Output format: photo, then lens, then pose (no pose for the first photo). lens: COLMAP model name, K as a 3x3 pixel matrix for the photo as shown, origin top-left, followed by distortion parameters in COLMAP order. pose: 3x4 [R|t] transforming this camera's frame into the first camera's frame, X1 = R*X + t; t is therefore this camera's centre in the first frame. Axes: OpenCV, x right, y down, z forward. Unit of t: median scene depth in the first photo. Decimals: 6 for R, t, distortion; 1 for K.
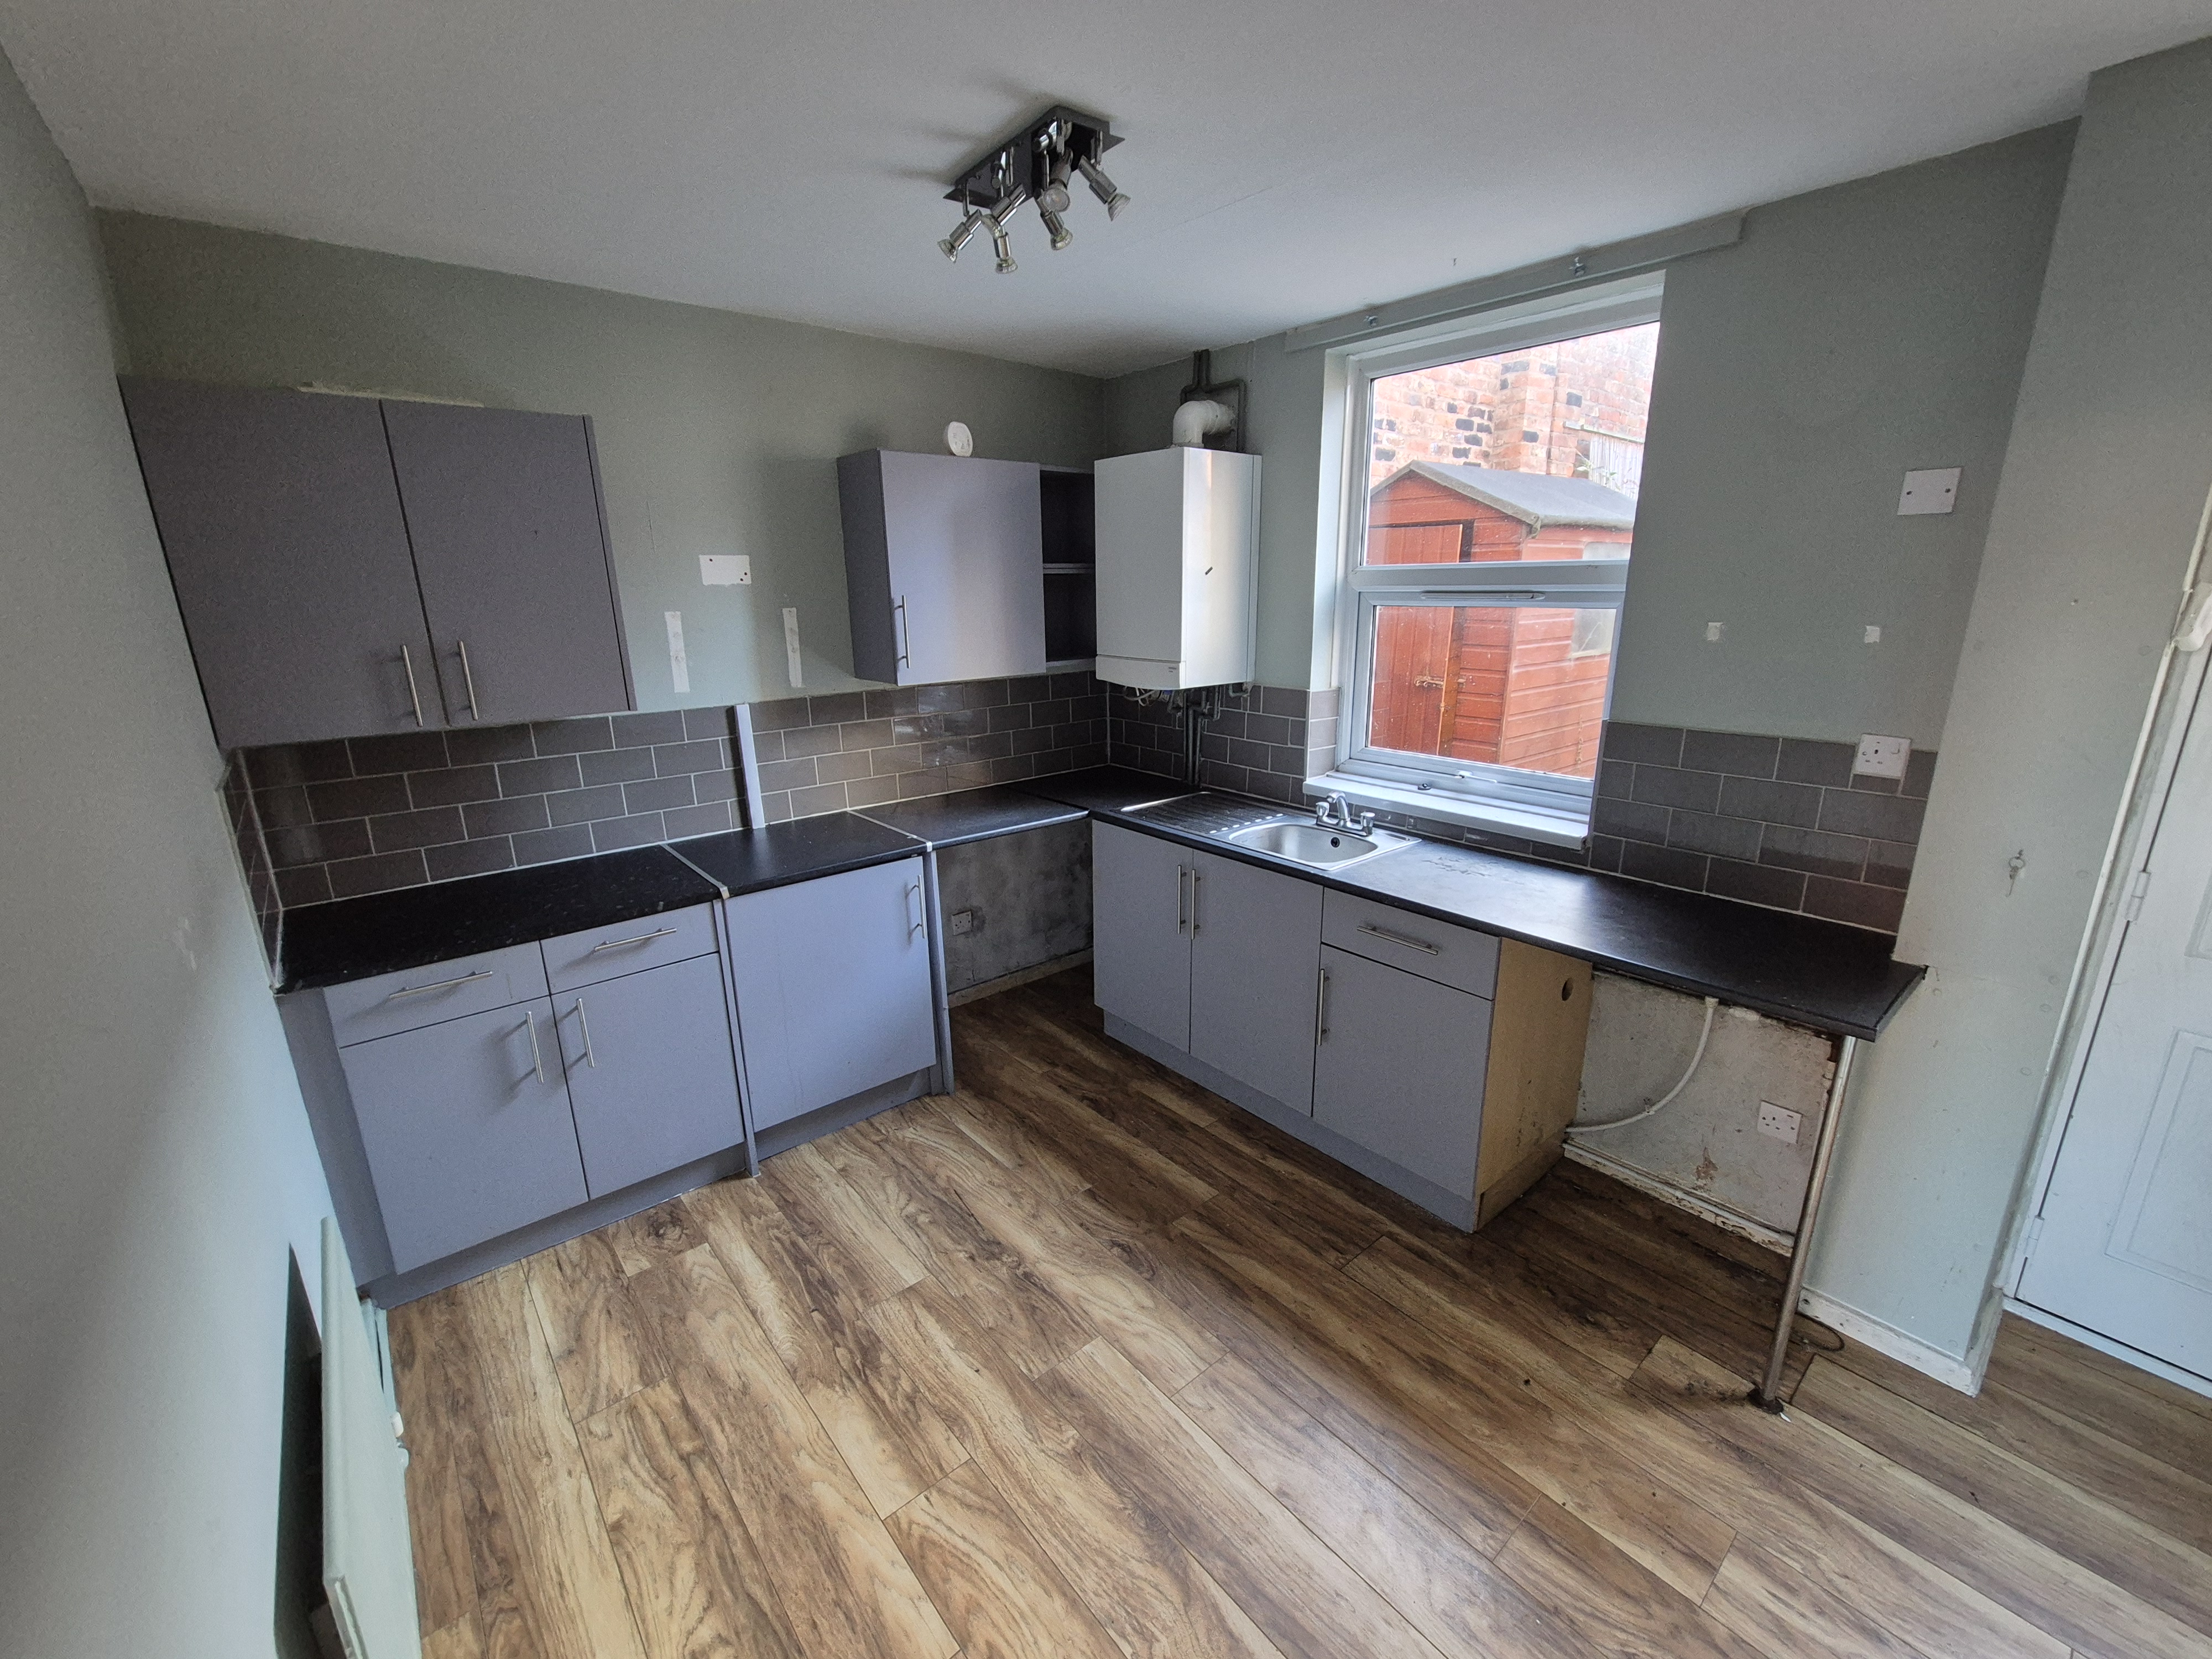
lens RADIAL K [[913.6, 0, 1115.7], [0, 913.6, 833.9], [0, 0, 1]] dist [0.001522, 0.000416]
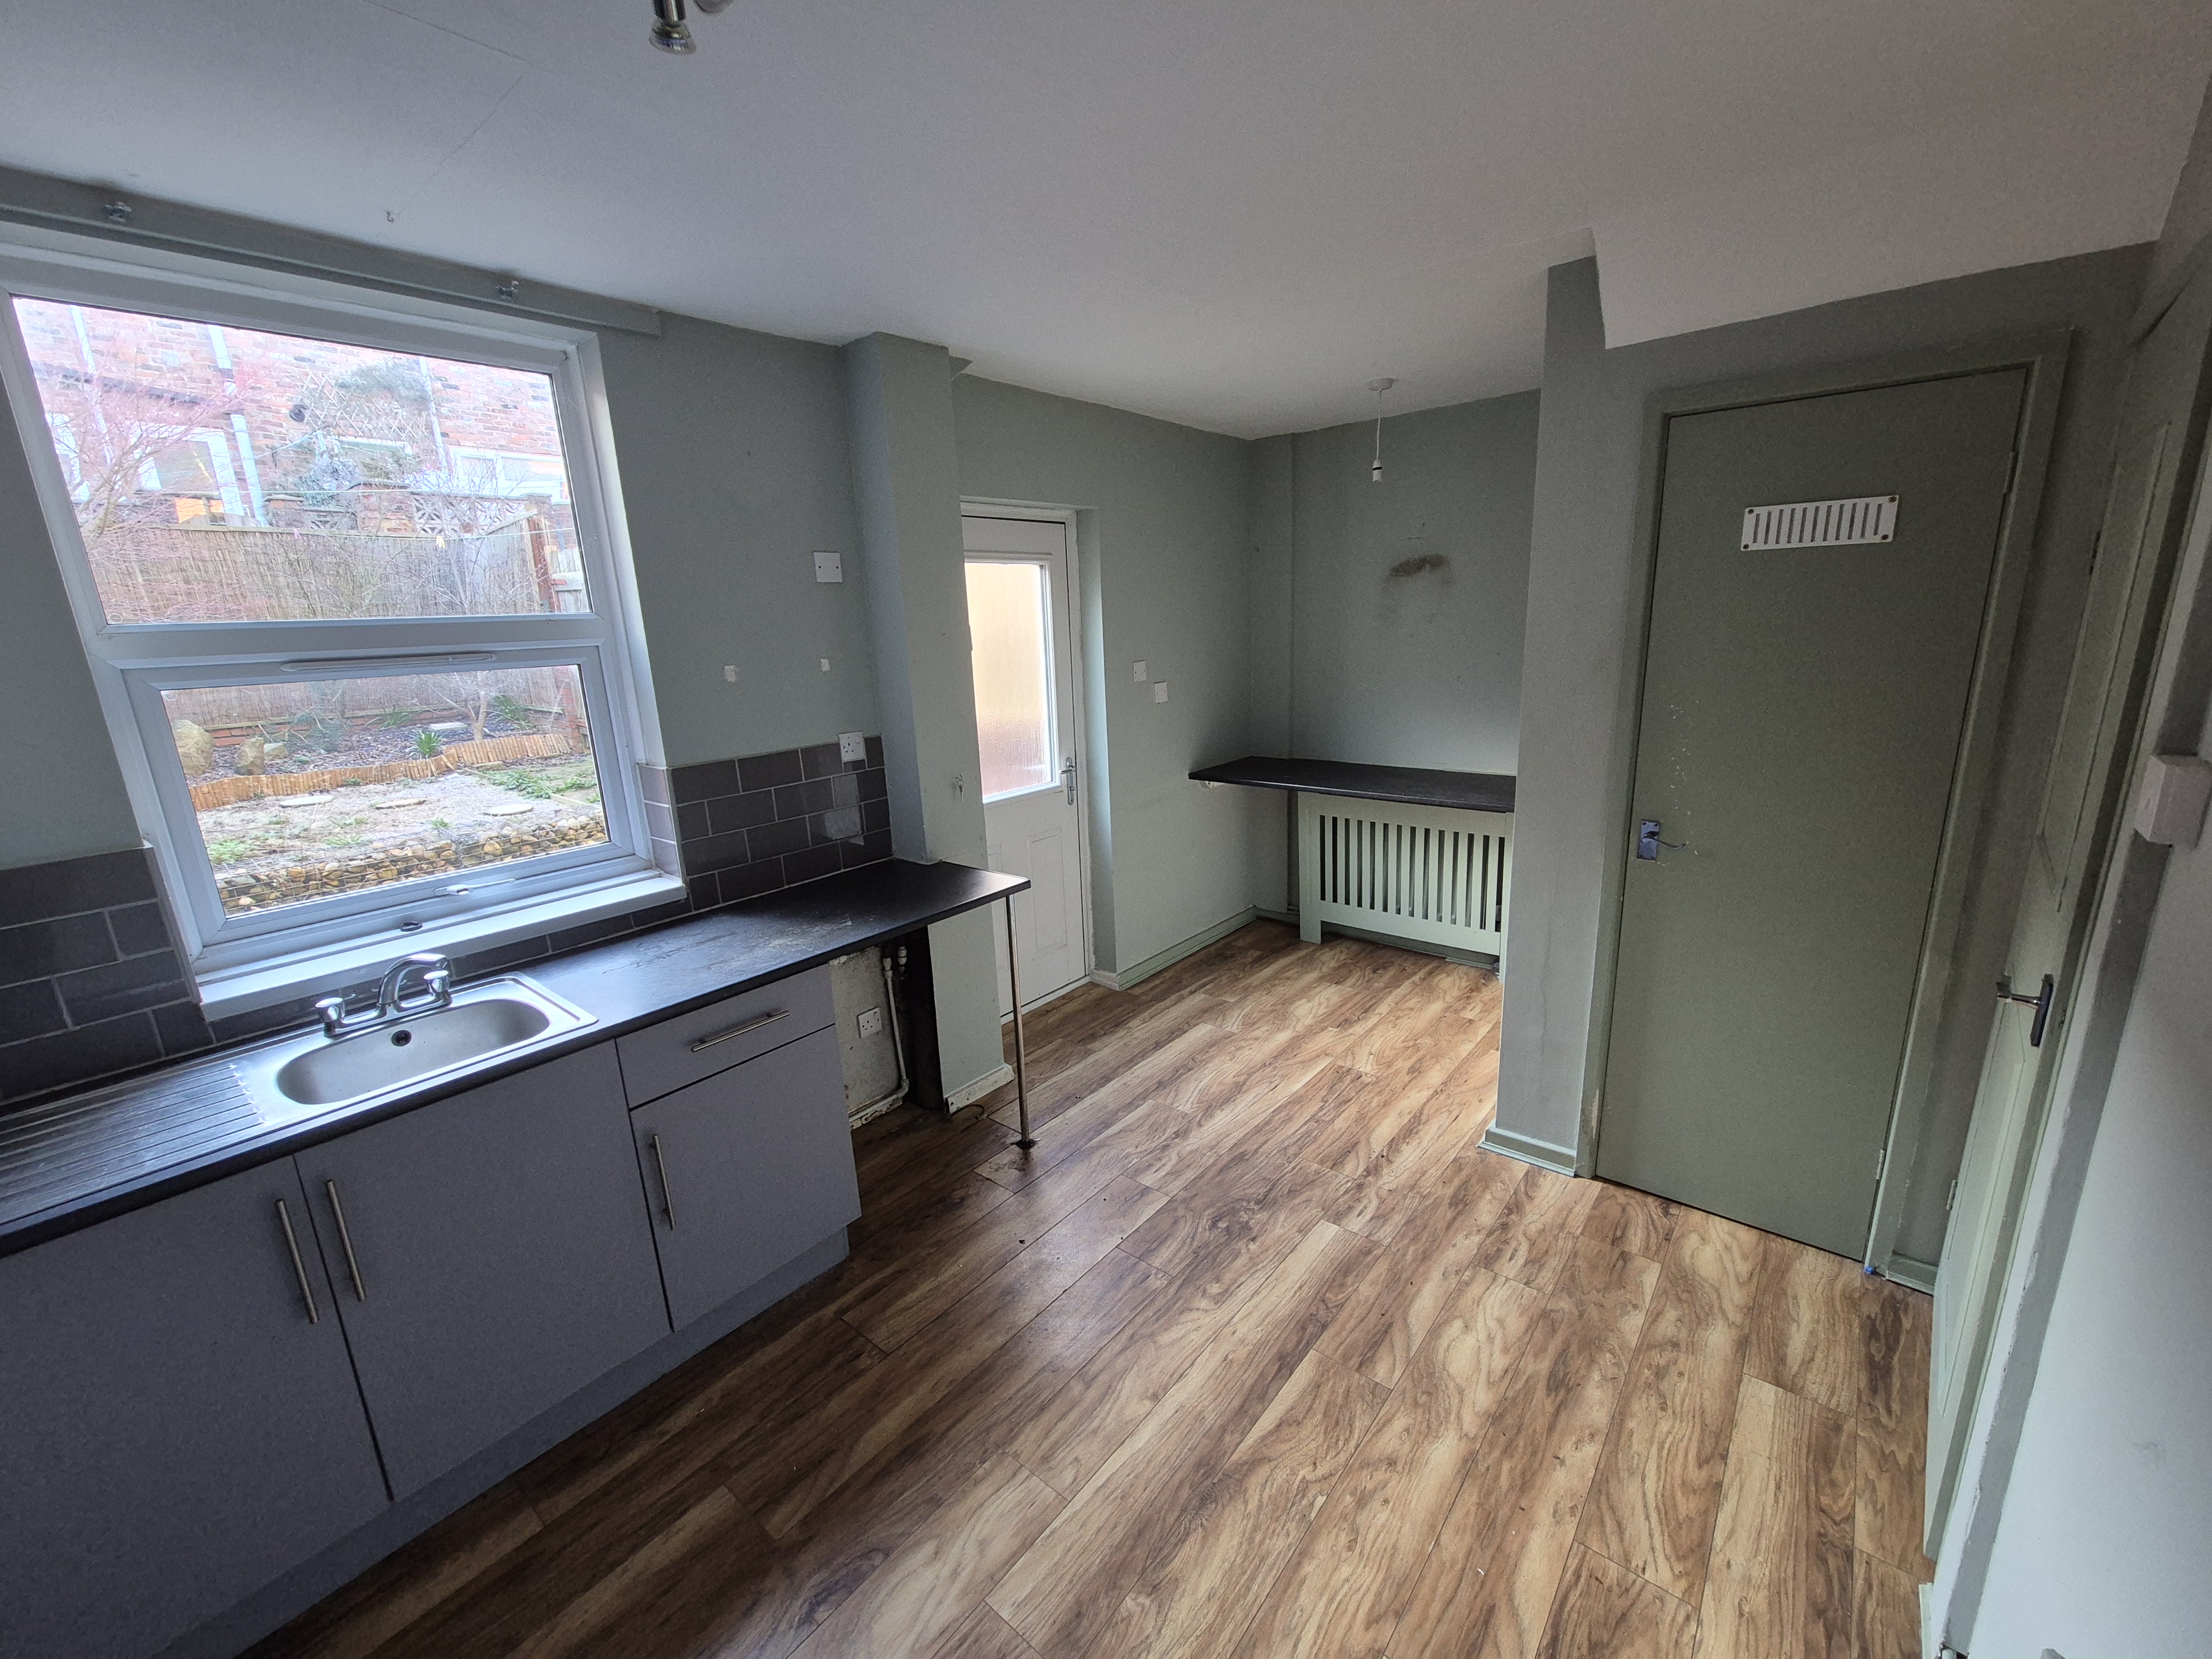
lens RADIAL K [[909.2, 0, 1111.8], [0, 909.2, 839.5], [0, 0, 1]] dist [0.002569, 0.000859]
pose [[-0.172400, -0.223244, 0.959396, -0.622103], [0.298364, 0.916389, 0.266851, -0.202481], [-0.938753, 0.332254, -0.091378, 0.760010]]
